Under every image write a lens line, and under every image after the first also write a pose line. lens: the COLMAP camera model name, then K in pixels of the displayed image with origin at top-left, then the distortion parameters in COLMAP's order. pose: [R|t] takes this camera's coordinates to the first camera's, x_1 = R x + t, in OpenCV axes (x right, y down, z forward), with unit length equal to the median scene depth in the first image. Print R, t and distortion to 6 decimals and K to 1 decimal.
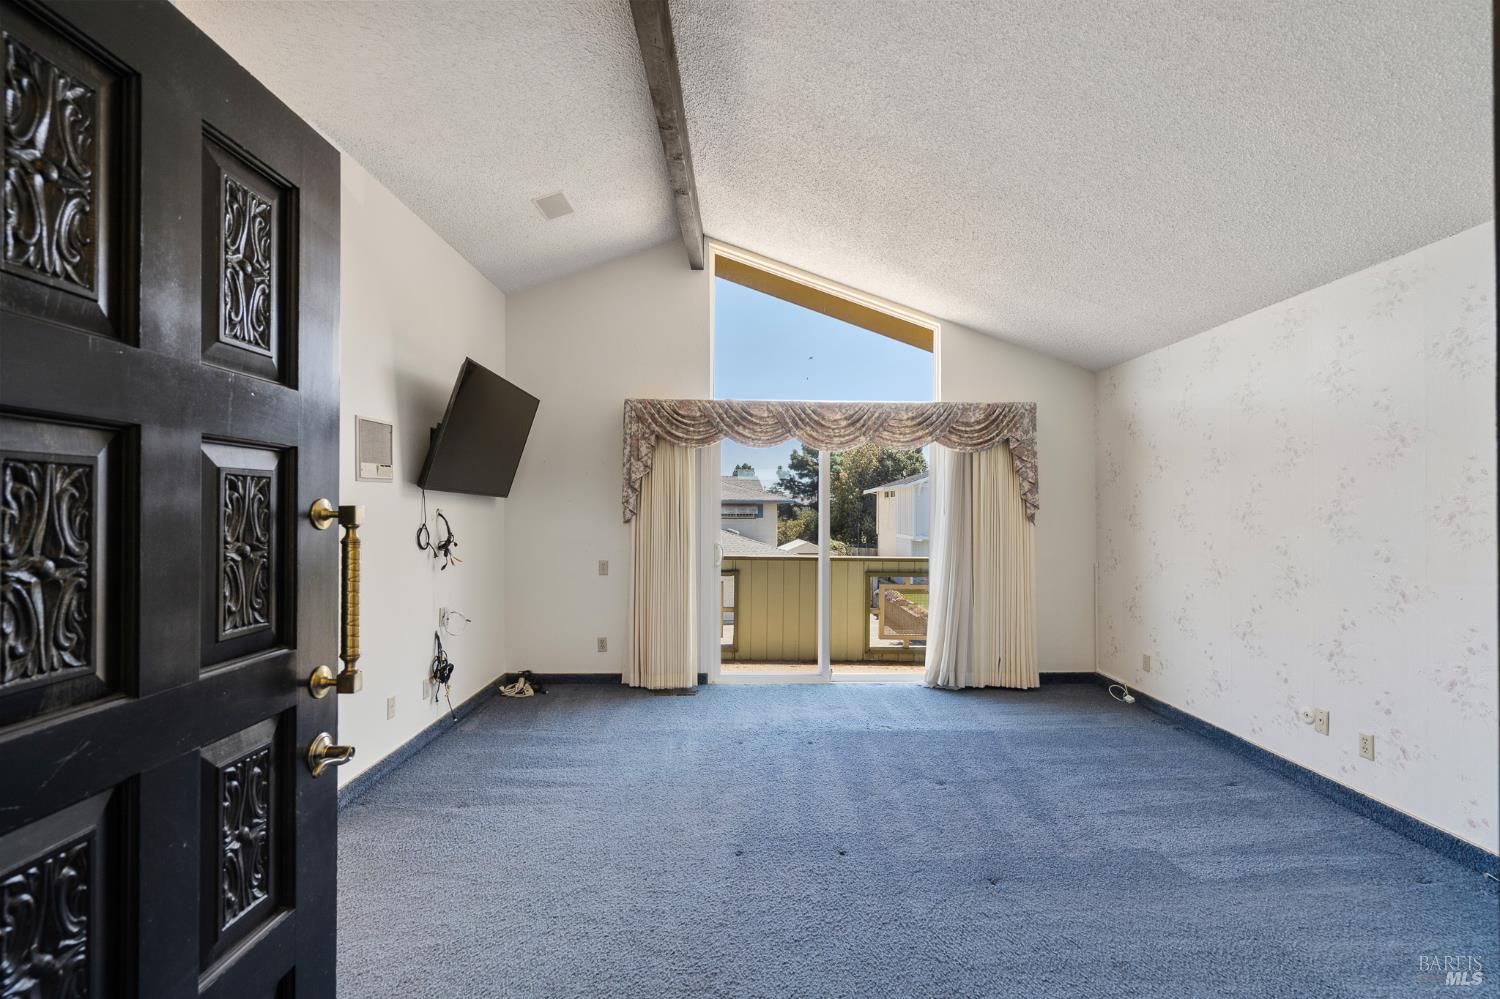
lens RADIAL K [[679.1, 0, 749.3], [0, 679.1, 506.1], [0, 0, 1]] dist [-0.008408, 0.004602]
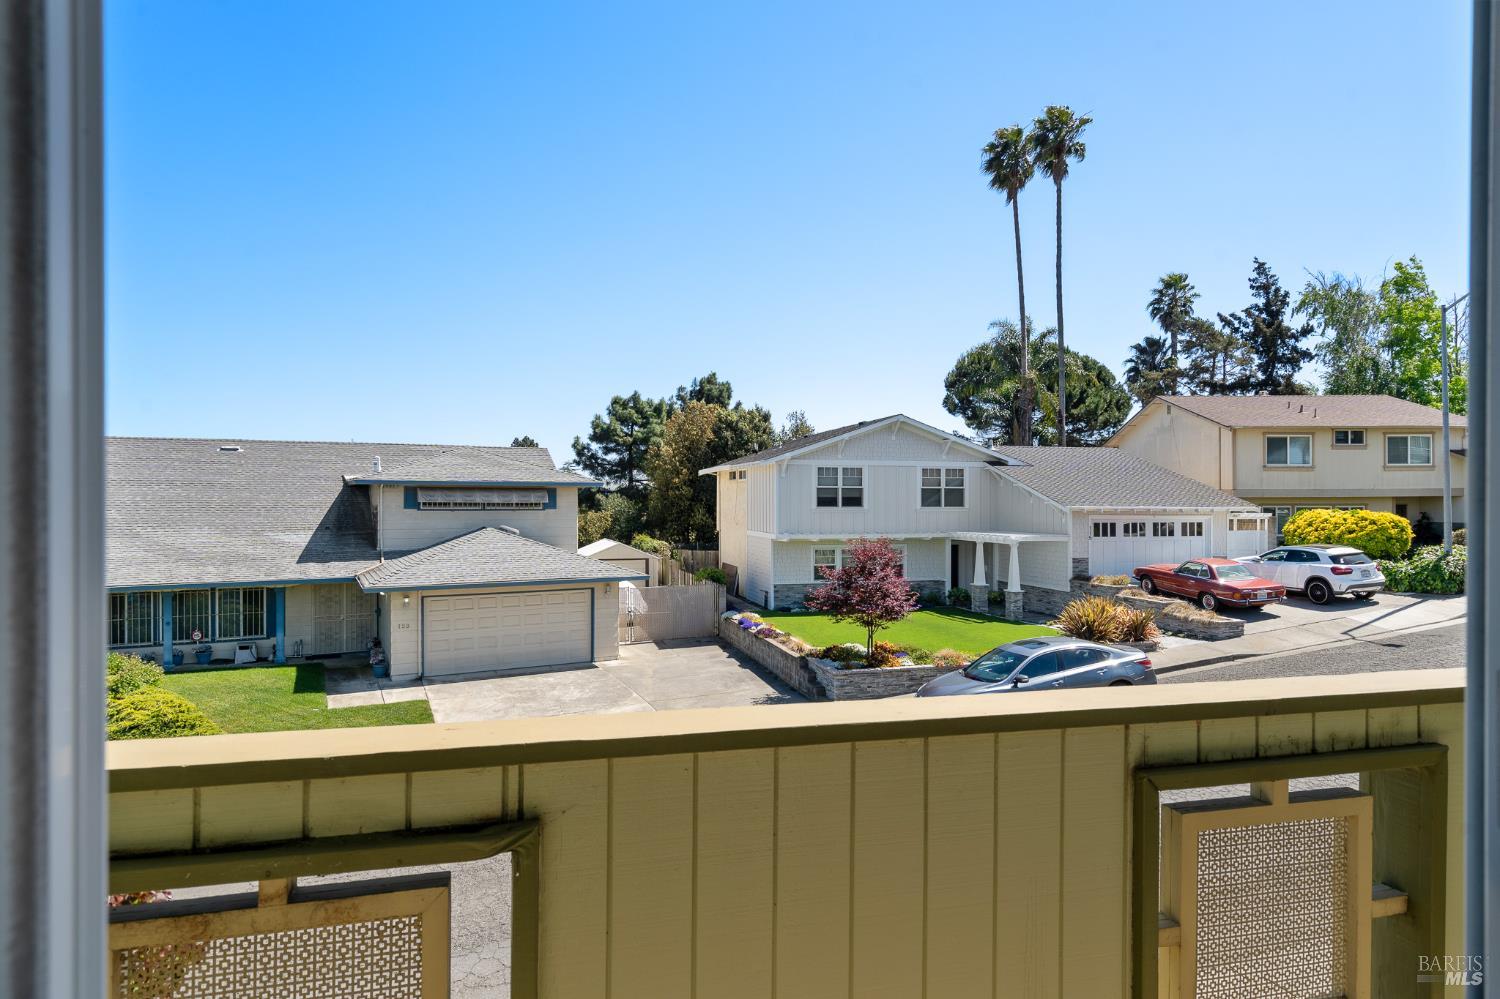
lens RADIAL K [[845.4, 0, 747.2], [0, 845.4, 501.1], [0, 0, 1]] dist [-0.002026, -0.000019]
pose [[0.968917, 0.001093, 0.247385, -0.002260], [-0.003467, 0.999952, 0.009164, 0.001090], [-0.247364, -0.009737, 0.968874, 0.102836]]
